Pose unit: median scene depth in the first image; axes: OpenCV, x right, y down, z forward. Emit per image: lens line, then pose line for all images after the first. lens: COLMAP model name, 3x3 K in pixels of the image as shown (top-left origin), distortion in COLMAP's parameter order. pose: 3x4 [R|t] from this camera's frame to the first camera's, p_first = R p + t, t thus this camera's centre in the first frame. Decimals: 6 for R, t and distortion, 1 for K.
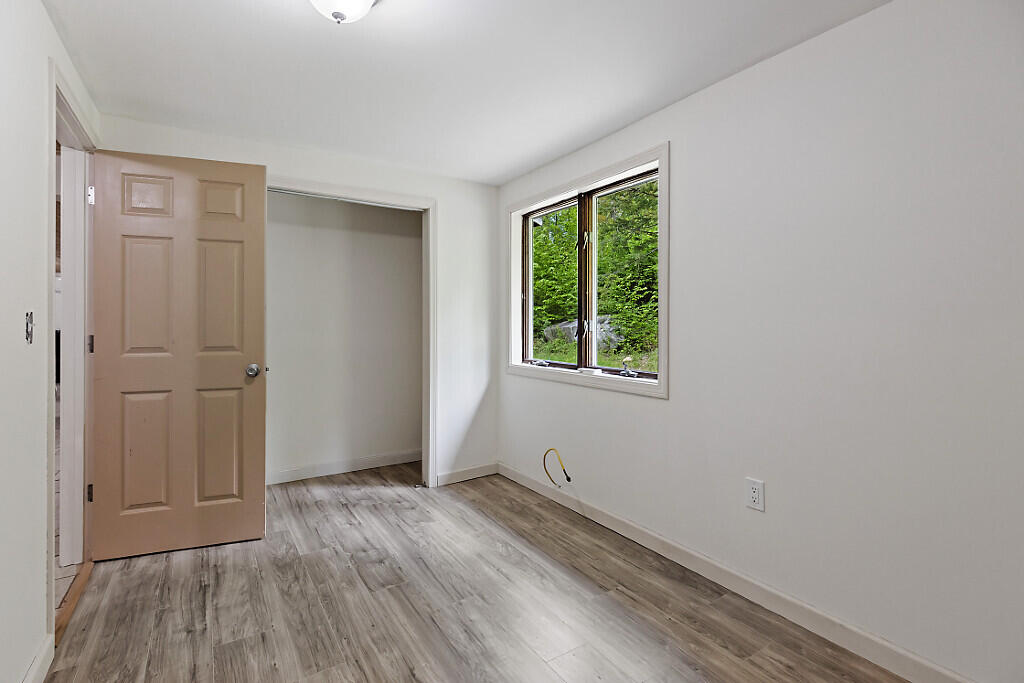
lens RADIAL K [[489.2, 0, 512.4], [0, 489.2, 322.8], [0, 0, 1]] dist [0.002409, 0.000118]
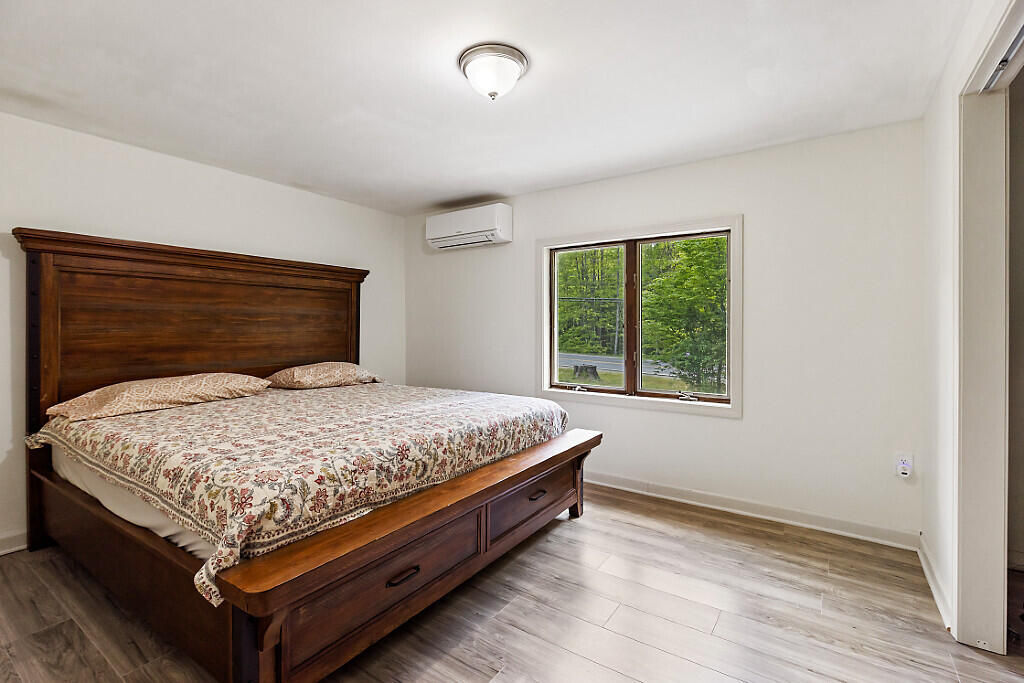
lens RADIAL K [[465.9, 0, 509.0], [0, 465.9, 333.4], [0, 0, 1]] dist [0.004289, 0.000360]
pose [[0.924626, -0.006327, 0.380824, -0.622290], [0.000002, 0.999862, 0.016607, -0.075323], [-0.380877, -0.015354, 0.924498, 0.124765]]
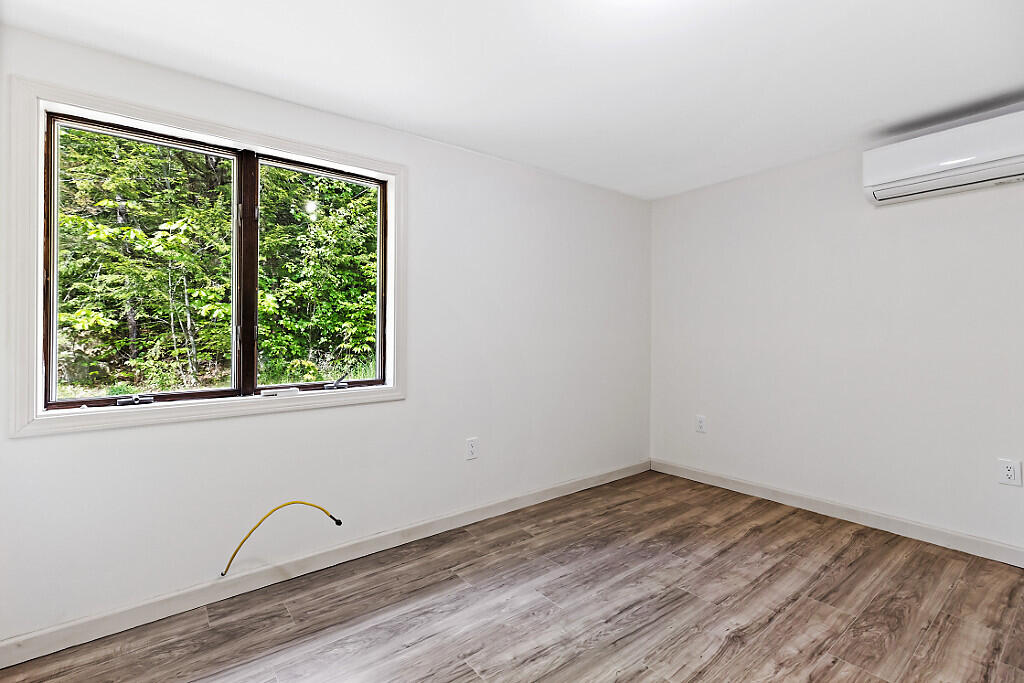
lens RADIAL K [[465.9, 0, 509.0], [0, 465.9, 333.4], [0, 0, 1]] dist [0.004289, 0.000360]
pose [[-0.106798, -0.003745, 0.994274, -0.687772], [-0.002935, 0.999990, 0.003451, 0.002263], [-0.994276, -0.002549, -0.106808, 0.807758]]
